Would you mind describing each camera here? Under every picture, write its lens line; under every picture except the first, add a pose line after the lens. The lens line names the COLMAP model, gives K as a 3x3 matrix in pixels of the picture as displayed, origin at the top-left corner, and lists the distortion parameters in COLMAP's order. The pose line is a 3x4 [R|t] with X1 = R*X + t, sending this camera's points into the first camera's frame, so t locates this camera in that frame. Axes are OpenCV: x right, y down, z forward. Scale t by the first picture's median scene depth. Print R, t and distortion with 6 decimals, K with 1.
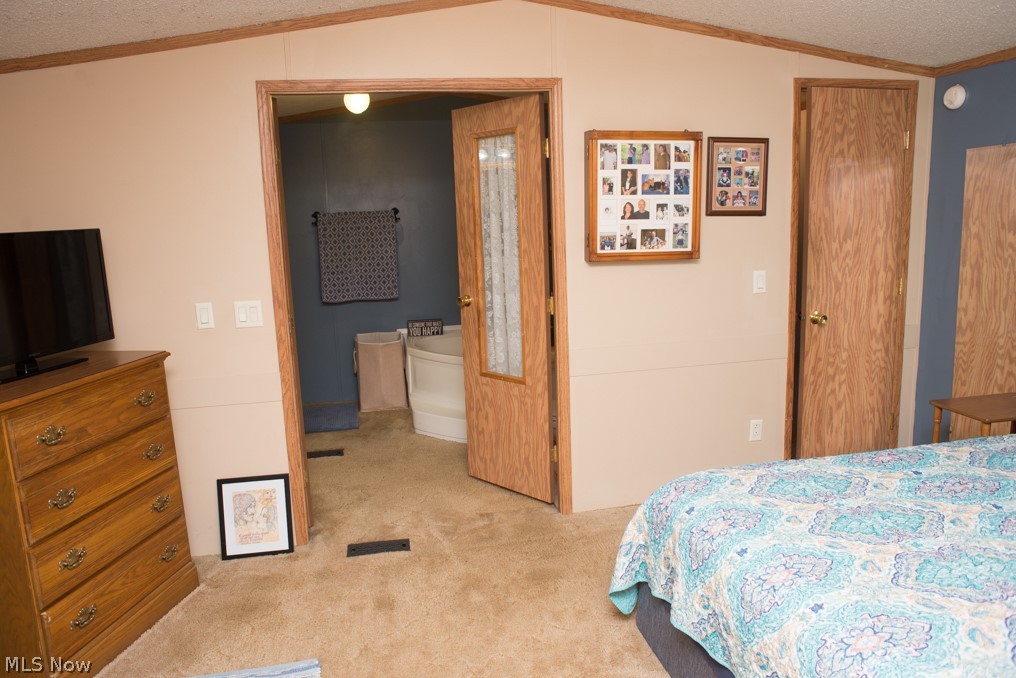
lens RADIAL K [[695.1, 0, 504.6], [0, 695.1, 323.9], [0, 0, 1]] dist [-0.087224, 0.080946]
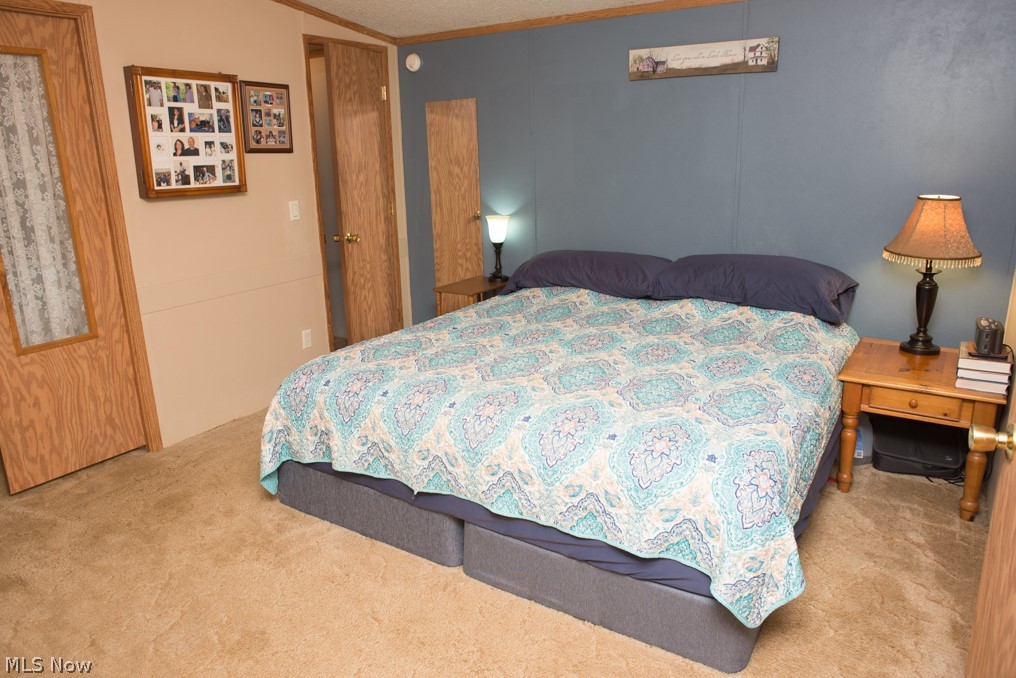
lens RADIAL K [[695.1, 0, 504.6], [0, 695.1, 323.9], [0, 0, 1]] dist [-0.087224, 0.080946]
pose [[0.698885, -0.163111, 0.696387, -0.238617], [0.118430, 0.986600, 0.112231, 0.041785], [-0.705361, 0.004037, 0.708836, -0.077155]]
